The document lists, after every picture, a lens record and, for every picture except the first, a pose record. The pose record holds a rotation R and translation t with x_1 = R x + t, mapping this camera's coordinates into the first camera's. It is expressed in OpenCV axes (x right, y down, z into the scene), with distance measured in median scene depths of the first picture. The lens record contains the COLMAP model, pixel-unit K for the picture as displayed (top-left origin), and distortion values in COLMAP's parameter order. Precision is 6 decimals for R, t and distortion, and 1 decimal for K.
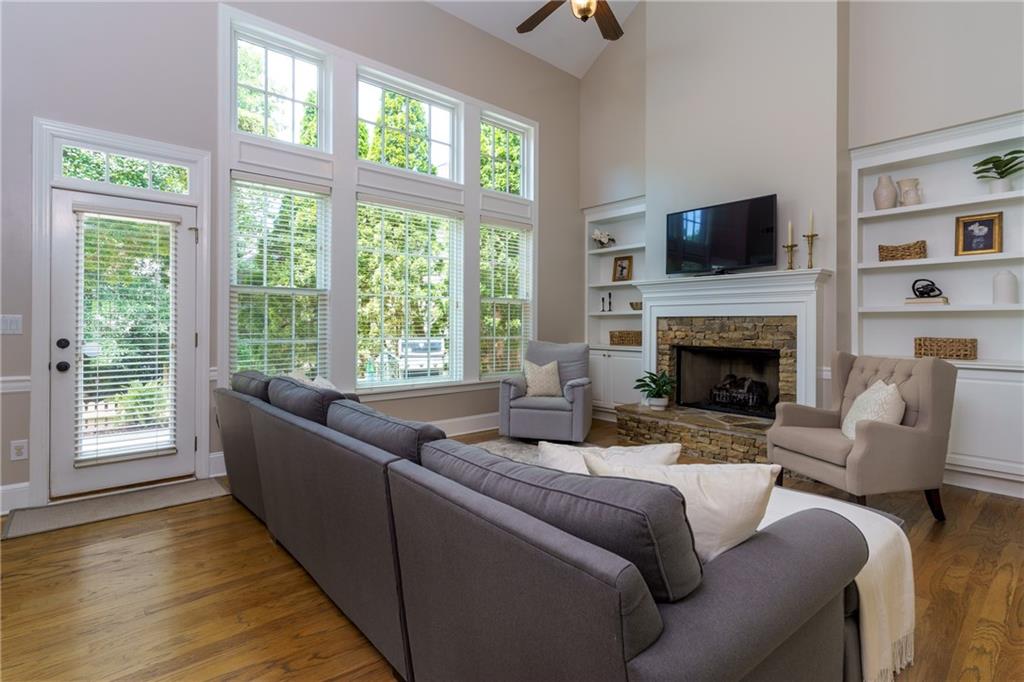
lens RADIAL K [[497.0, 0, 508.7], [0, 497.0, 319.8], [0, 0, 1]] dist [0.002255, -0.000577]
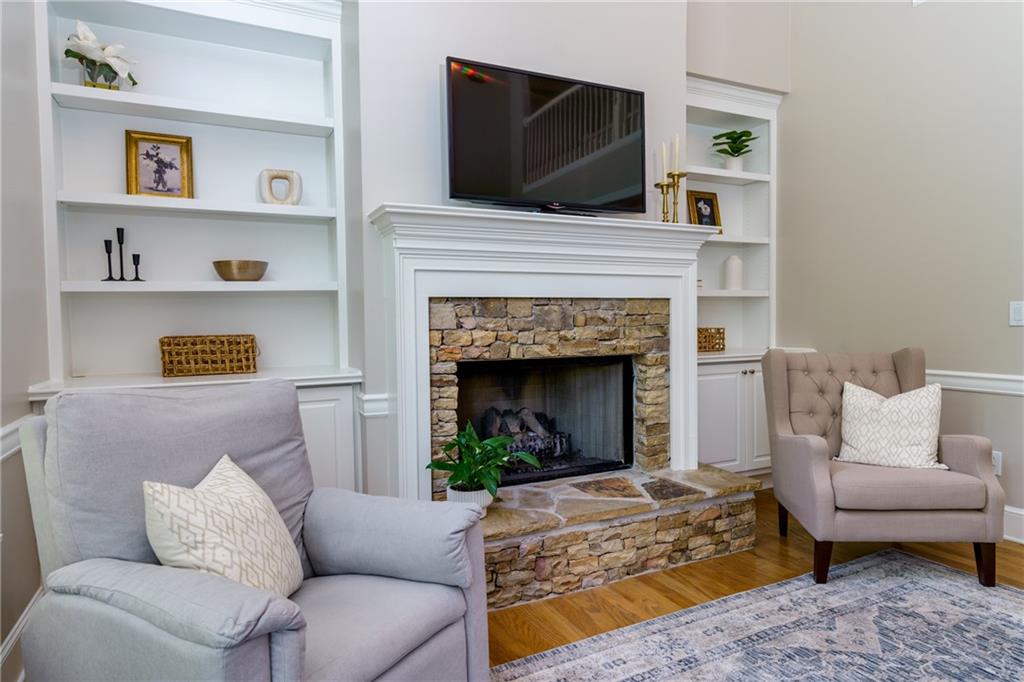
lens RADIAL K [[609.1, 0, 513.5], [0, 609.1, 341.2], [0, 0, 1]] dist [-0.002446, 0.001194]
pose [[0.255891, -0.043878, 0.965709, -0.186493], [0.006030, 0.999022, 0.043794, 0.009490], [-0.966687, -0.005383, 0.255905, 0.835019]]
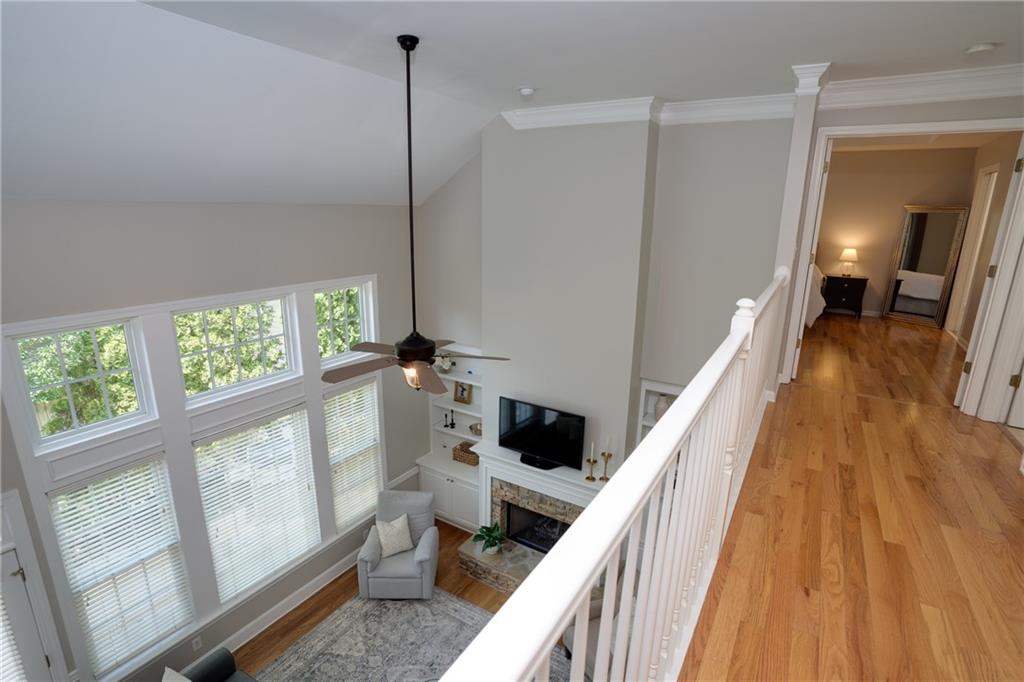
lens RADIAL K [[496.7, 0, 510.2], [0, 496.7, 343.0], [0, 0, 1]] dist [-0.049216, -0.000386]
pose [[0.953661, -0.065366, 0.293696, 0.019535], [-0.014864, 0.964690, 0.262969, -0.642080], [-0.300514, -0.255148, 0.919016, -0.005263]]
